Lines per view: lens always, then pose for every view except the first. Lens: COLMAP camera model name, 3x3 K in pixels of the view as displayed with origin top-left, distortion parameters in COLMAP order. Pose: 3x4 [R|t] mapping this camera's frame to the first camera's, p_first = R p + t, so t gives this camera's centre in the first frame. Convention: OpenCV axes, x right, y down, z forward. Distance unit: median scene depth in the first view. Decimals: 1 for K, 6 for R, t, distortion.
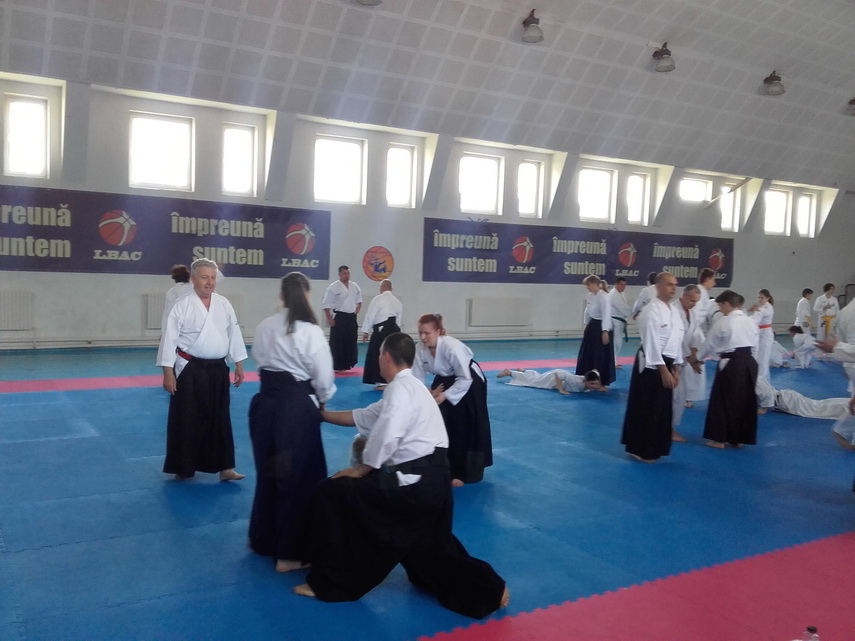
lens RADIAL K [[815.8, 0, 425.5], [0, 815.8, 322.4], [0, 0, 1]] dist [0.031922, 0.000000]
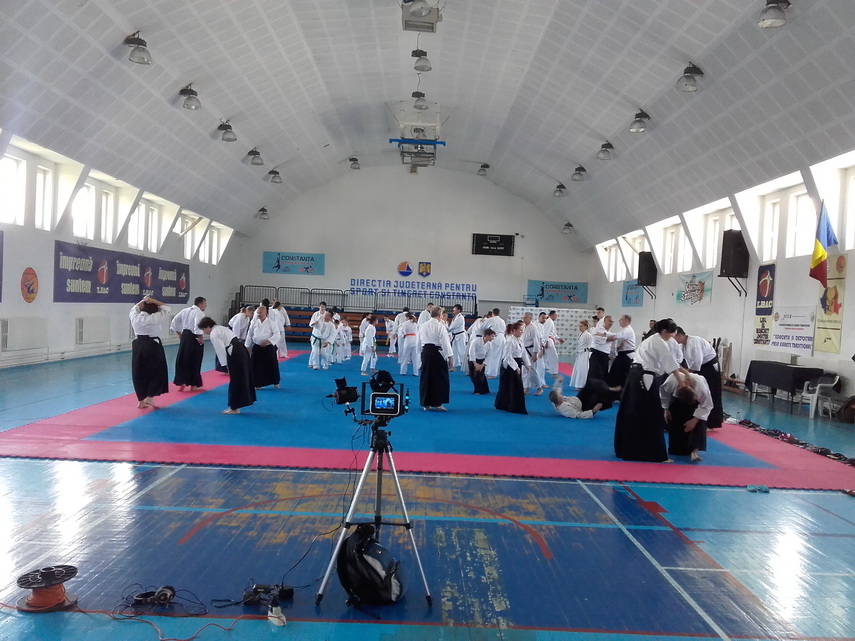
lens RADIAL K [[828.9, 0, 428.7], [0, 828.9, 301.2], [0, 0, 1]] dist [0.159736, 0.000000]
pose [[0.521514, 0.001192, 0.853242, -0.668159], [0.024817, 0.999555, -0.016565, -0.021742], [-0.852882, 0.029814, 0.521252, 0.037587]]
